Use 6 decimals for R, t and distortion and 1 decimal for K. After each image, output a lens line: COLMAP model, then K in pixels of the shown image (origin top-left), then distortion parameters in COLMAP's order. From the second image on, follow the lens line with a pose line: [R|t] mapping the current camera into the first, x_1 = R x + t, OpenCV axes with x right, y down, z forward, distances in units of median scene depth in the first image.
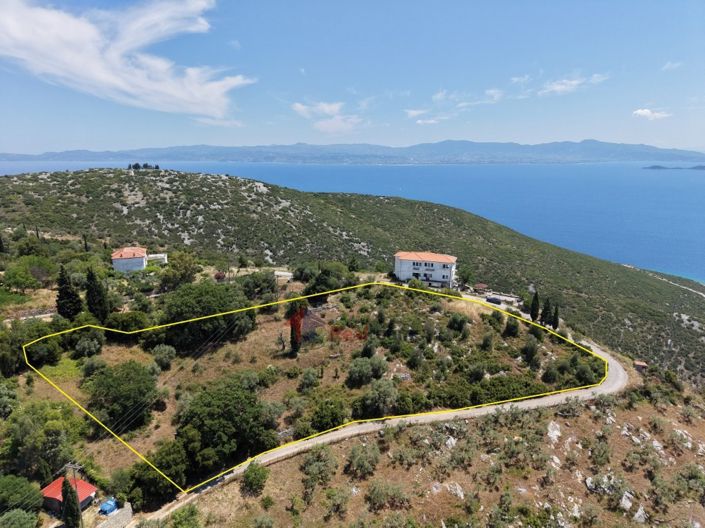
lens RADIAL K [[474.9, 0, 349.7], [0, 474.9, 259.7], [0, 0, 1]] dist [0.040722, -0.044099]
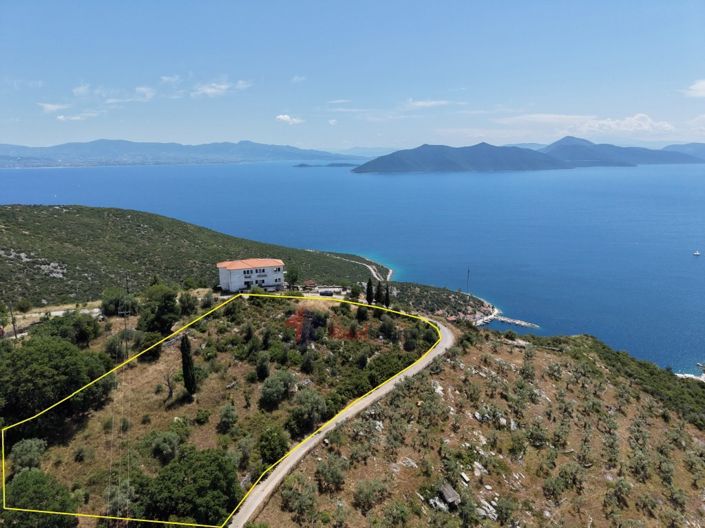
lens RADIAL K [[474.9, 0, 349.6], [0, 474.9, 259.6], [0, 0, 1]] dist [0.040722, -0.044099]
pose [[0.785520, -0.143010, 0.602085, -0.275384], [0.143375, 0.988516, 0.047741, -0.032584], [-0.601998, 0.048823, 0.797003, 0.100108]]
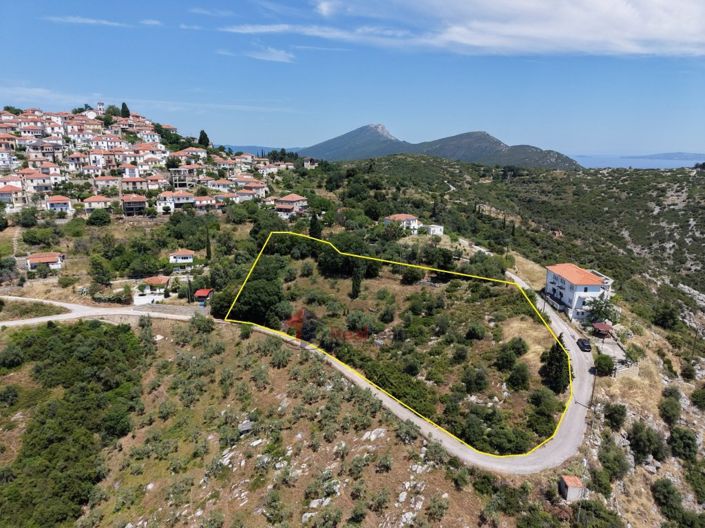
lens RADIAL K [[474.9, 0, 351.8], [0, 474.9, 262.2], [0, 0, 1]] dist [0.040722, -0.044099]
pose [[0.350518, 0.227653, -0.908466, 0.762887], [-0.221910, 0.962573, 0.155591, -0.067364], [0.909886, 0.147060, 0.387918, 0.350852]]
